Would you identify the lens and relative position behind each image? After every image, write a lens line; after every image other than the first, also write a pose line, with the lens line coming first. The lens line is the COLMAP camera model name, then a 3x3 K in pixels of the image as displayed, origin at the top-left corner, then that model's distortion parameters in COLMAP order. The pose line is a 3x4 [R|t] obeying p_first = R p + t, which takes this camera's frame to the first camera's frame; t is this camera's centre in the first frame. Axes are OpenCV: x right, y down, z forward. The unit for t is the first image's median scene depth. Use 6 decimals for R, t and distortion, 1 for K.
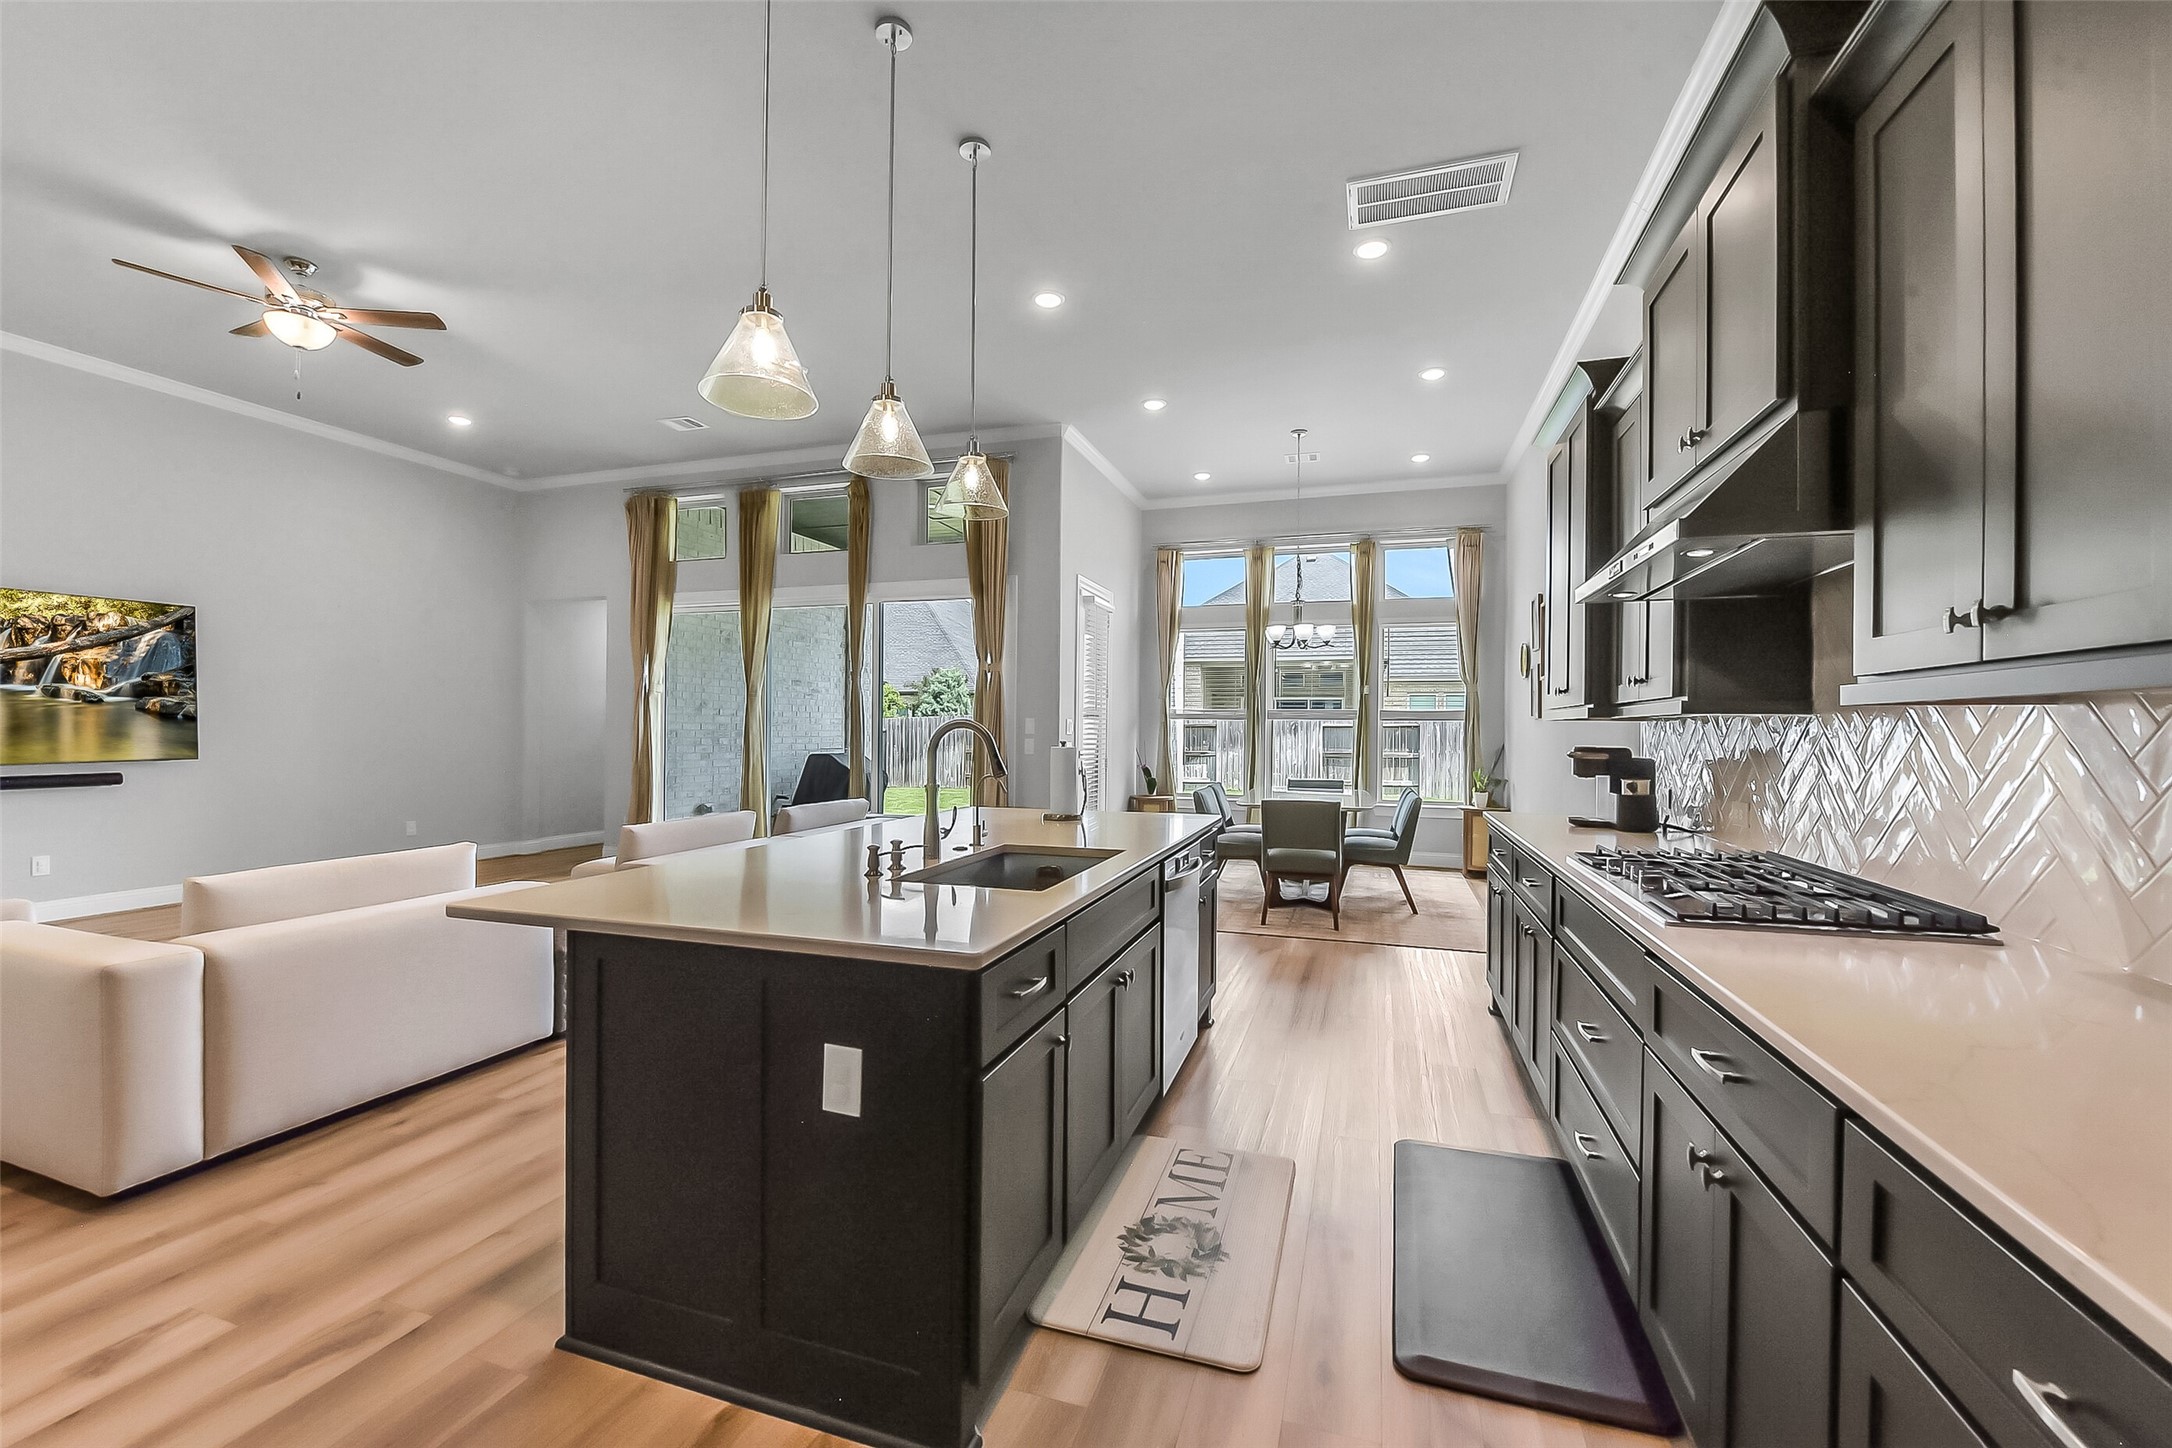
lens RADIAL K [[875.1, 0, 1089.5], [0, 875.1, 724.1], [0, 0, 1]] dist [0.000240, -0.000007]
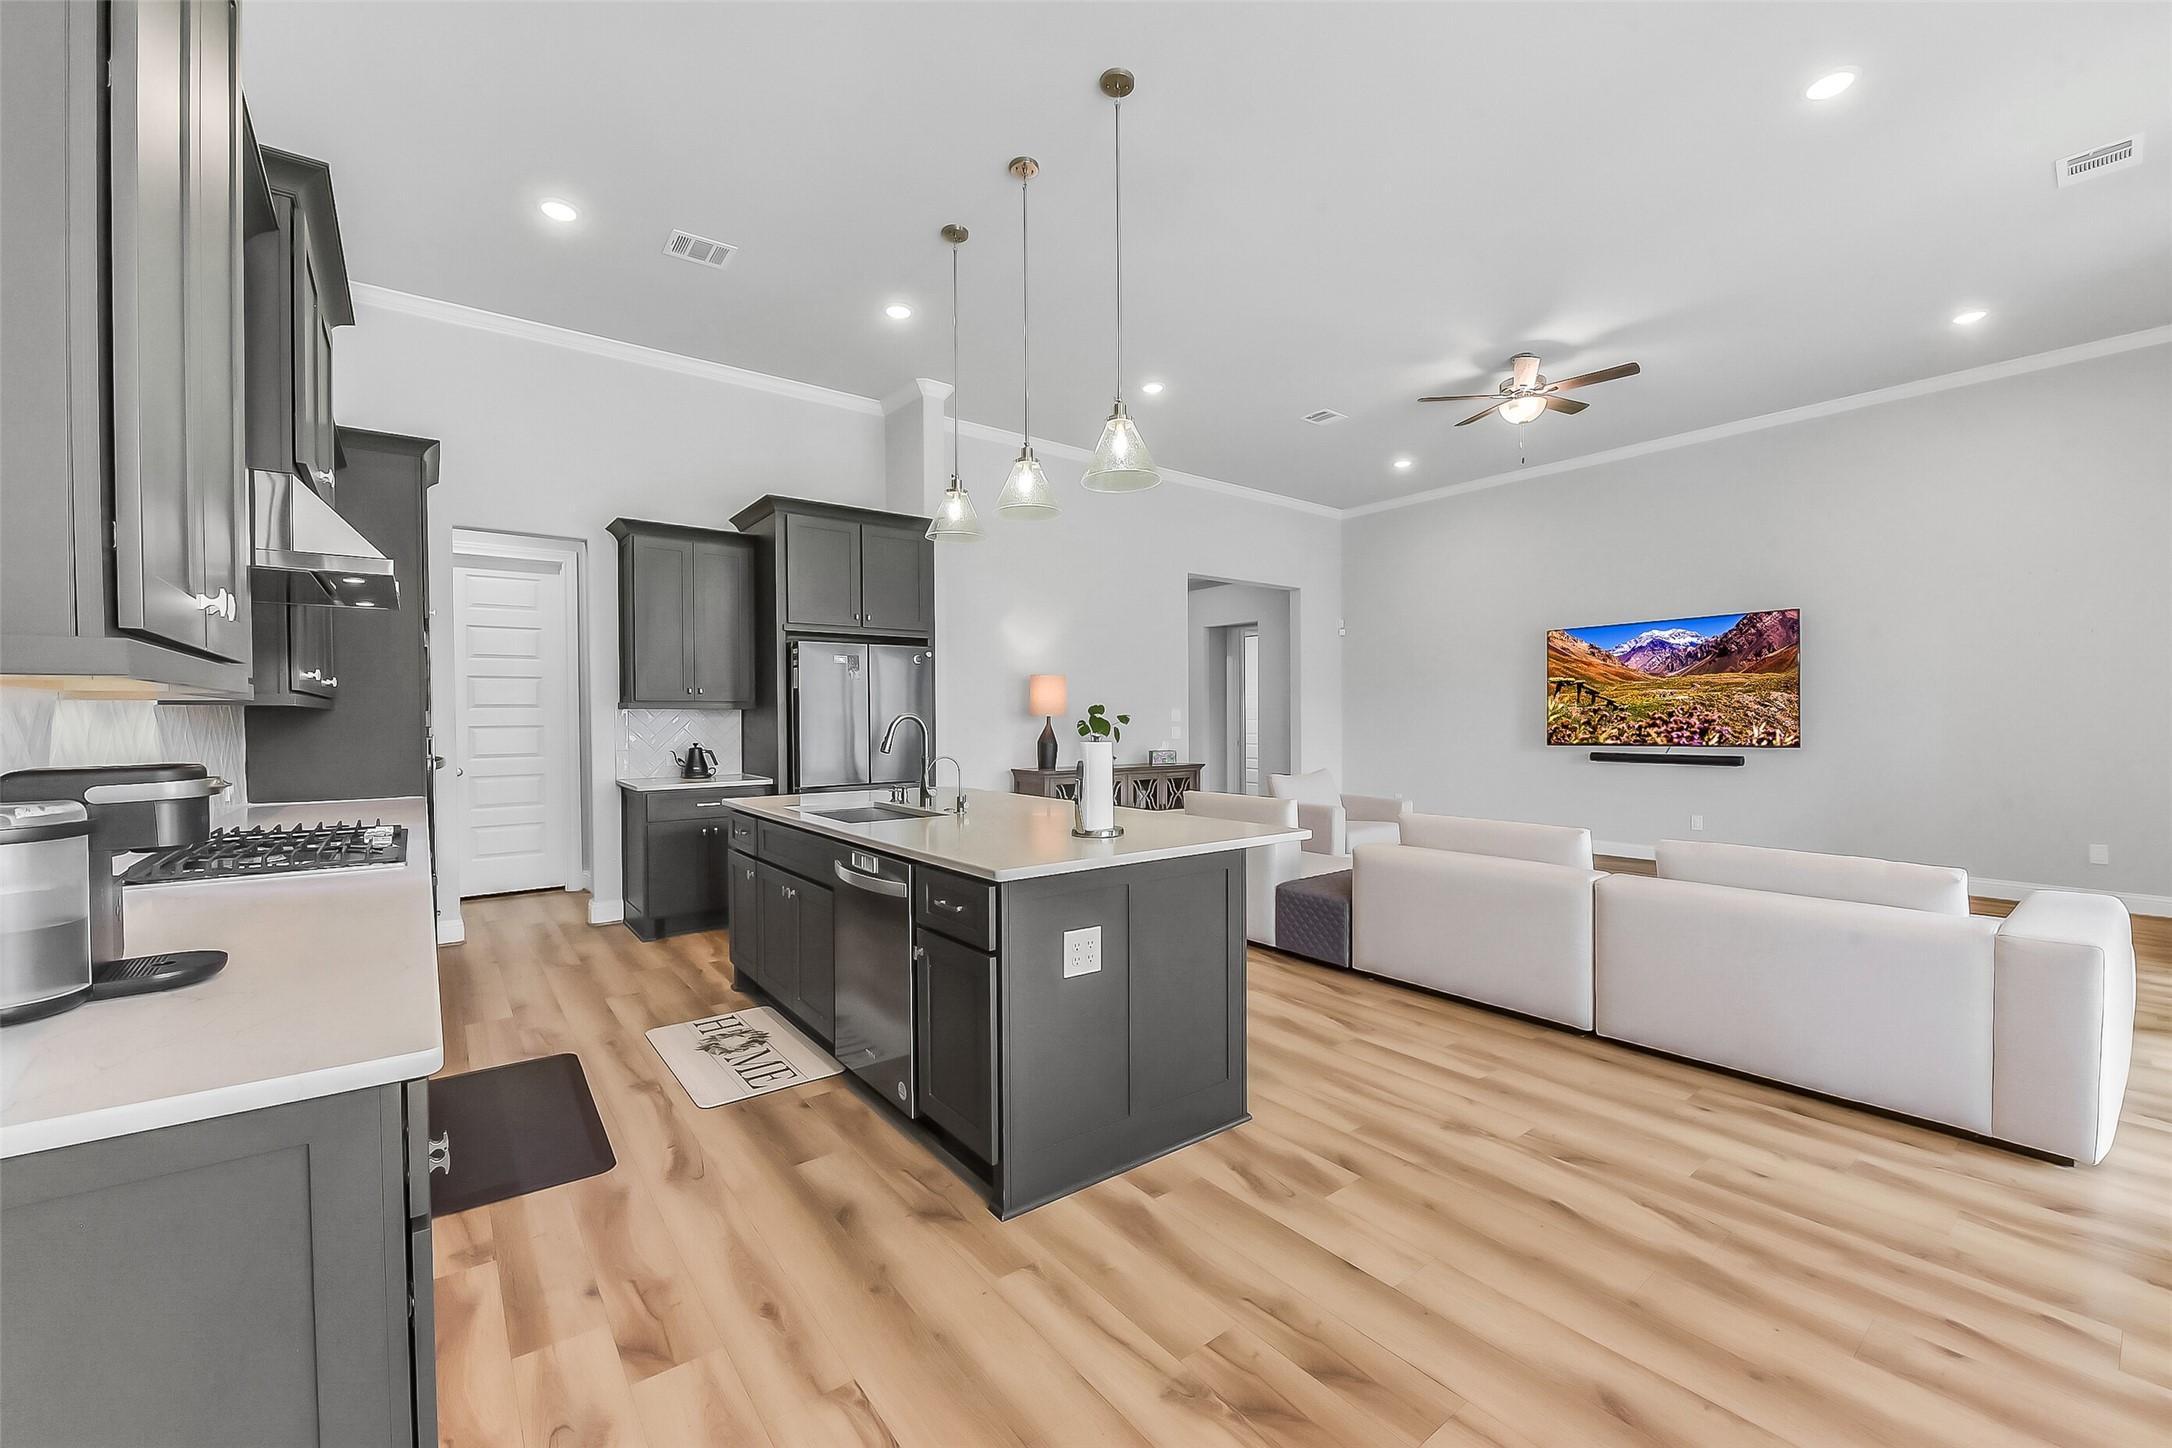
lens RADIAL K [[857.0, 0, 1100.1], [0, 857.0, 732.3], [0, 0, 1]] dist [-0.001393, -0.000130]
pose [[-0.555575, 0.007094, -0.831436, 0.275909], [0.005095, 0.999974, 0.005127, 0.008045], [0.831451, -0.001388, -0.555597, 0.658067]]
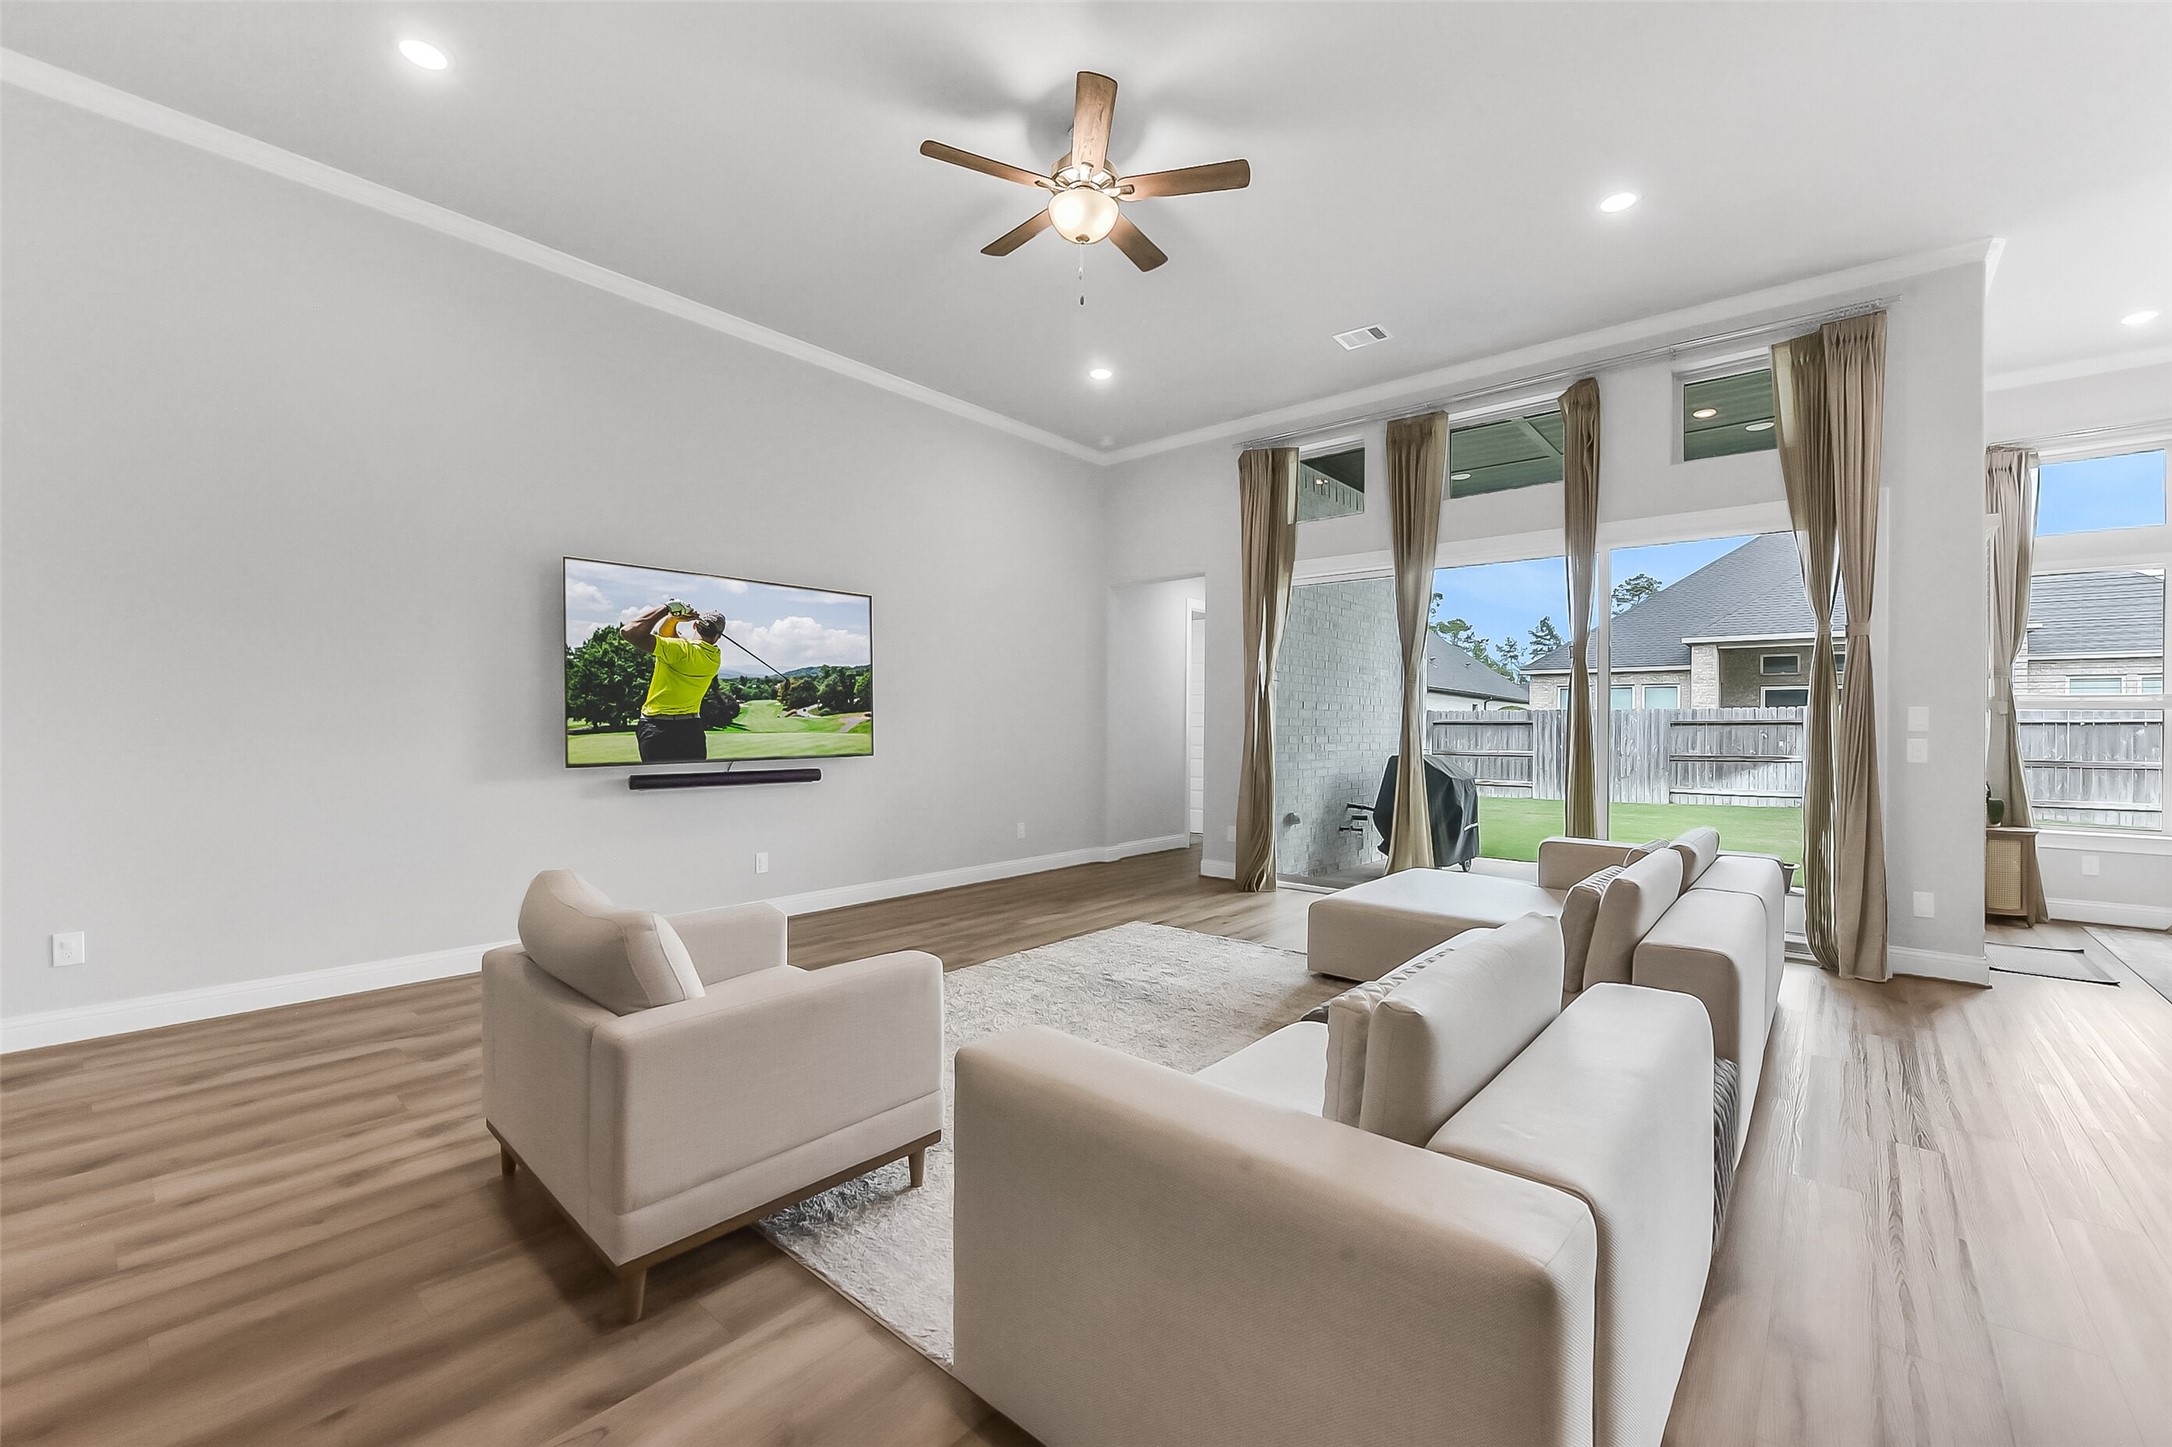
lens RADIAL K [[879.5, 0, 1081.2], [0, 879.5, 717.6], [0, 0, 1]] dist [-0.016621, -0.000776]
pose [[0.920130, -0.003554, -0.391596, -0.331337], [0.001572, 0.999984, -0.005382, 0.002849], [0.391609, 0.004336, 0.920121, 0.153428]]
